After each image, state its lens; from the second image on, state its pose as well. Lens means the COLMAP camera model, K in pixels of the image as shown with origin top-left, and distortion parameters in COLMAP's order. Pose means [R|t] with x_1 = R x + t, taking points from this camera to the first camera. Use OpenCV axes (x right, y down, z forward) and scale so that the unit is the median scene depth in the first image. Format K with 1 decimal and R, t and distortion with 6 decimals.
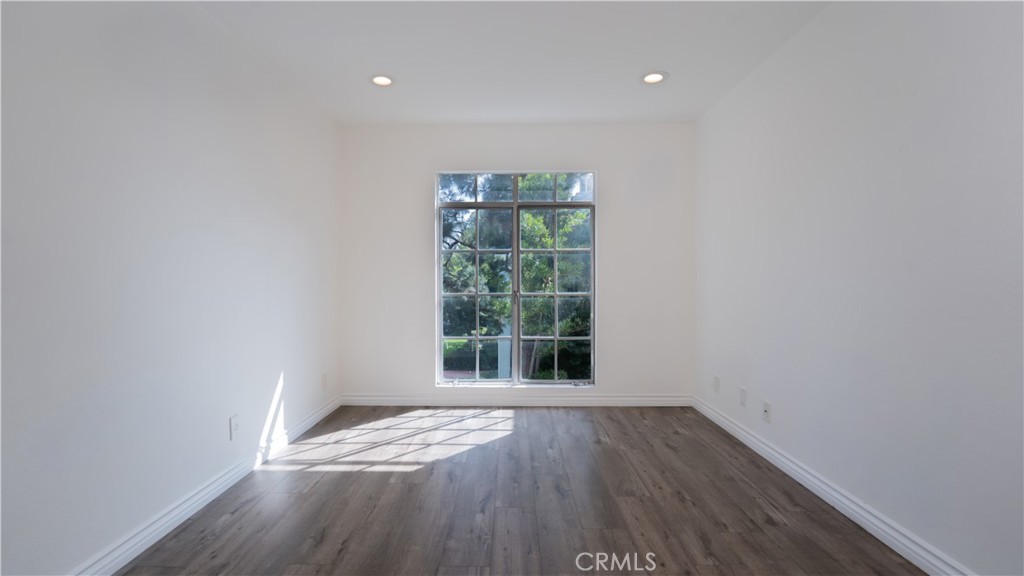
lens RADIAL K [[481.5, 0, 512.0], [0, 481.5, 288.0], [0, 0, 1]] dist [0.014572, -0.030344]
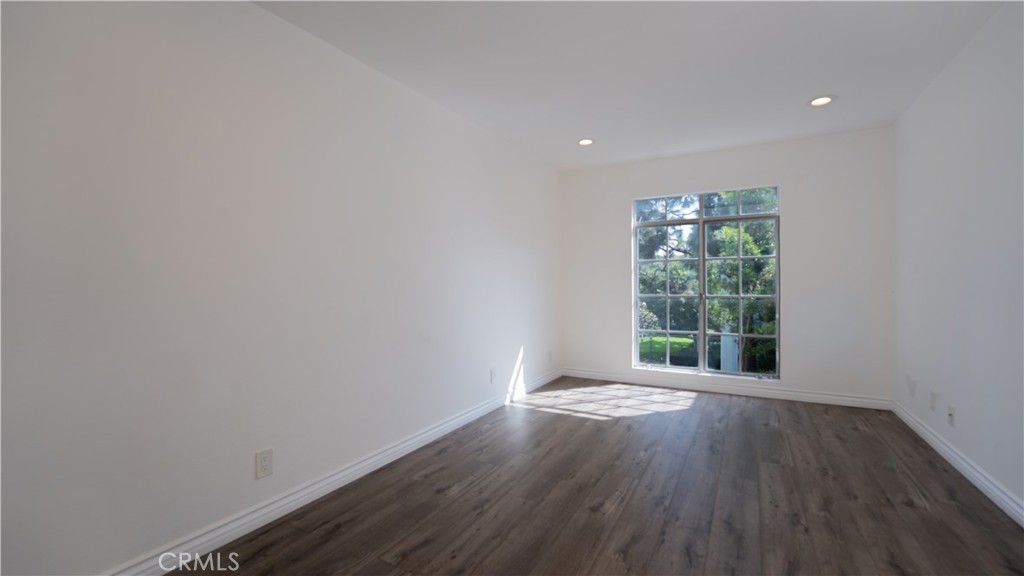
lens RADIAL K [[542.9, 0, 512.0], [0, 542.9, 288.0], [0, 0, 1]] dist [-0.003040, -0.000371]
pose [[0.867670, 0.002507, -0.497134, 0.307786], [-0.005365, 0.999976, -0.004321, 0.001729], [0.497111, 0.006416, 0.867663, -0.447769]]
